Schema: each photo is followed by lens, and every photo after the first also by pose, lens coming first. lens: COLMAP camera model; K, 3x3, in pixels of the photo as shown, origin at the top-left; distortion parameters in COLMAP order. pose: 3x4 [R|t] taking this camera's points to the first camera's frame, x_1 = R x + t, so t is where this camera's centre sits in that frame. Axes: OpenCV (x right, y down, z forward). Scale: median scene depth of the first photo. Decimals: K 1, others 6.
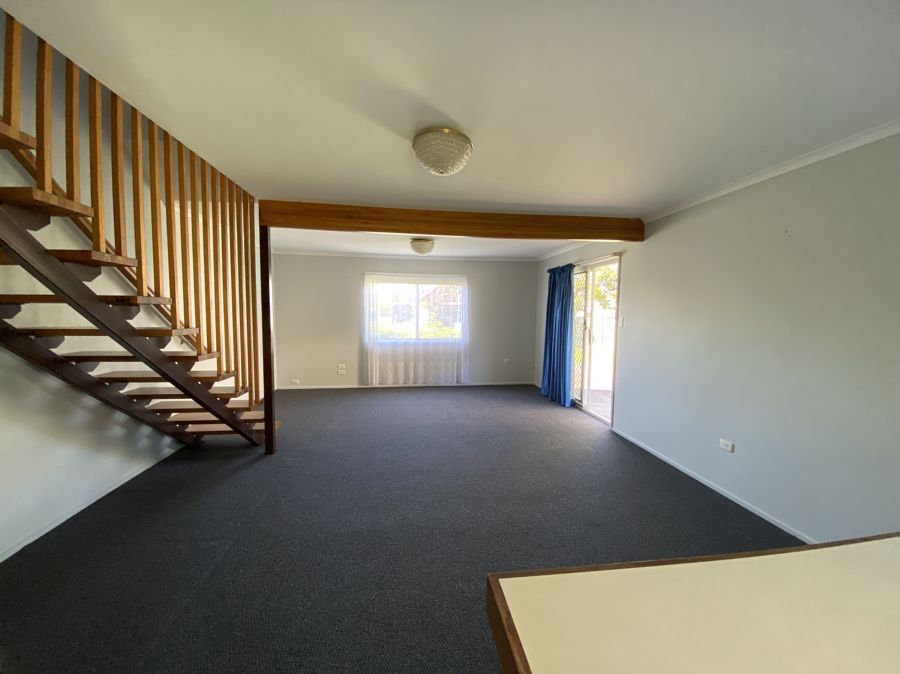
lens RADIAL K [[366.2, 0, 448.8], [0, 366.2, 338.3], [0, 0, 1]] dist [0.031623, -0.025584]
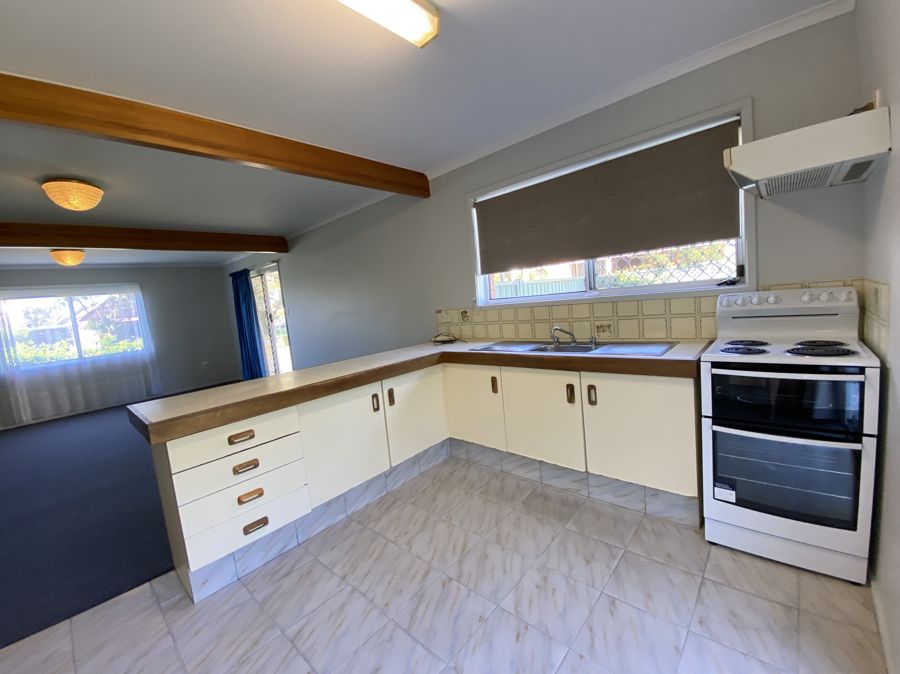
lens RADIAL K [[366.2, 0, 448.8], [0, 366.2, 338.3], [0, 0, 1]] dist [0.031623, -0.025584]
pose [[0.753648, -0.154144, 0.638947, 0.024499], [0.155160, 0.986360, 0.054943, 0.047268], [-0.638701, 0.057731, 0.767286, -0.275198]]
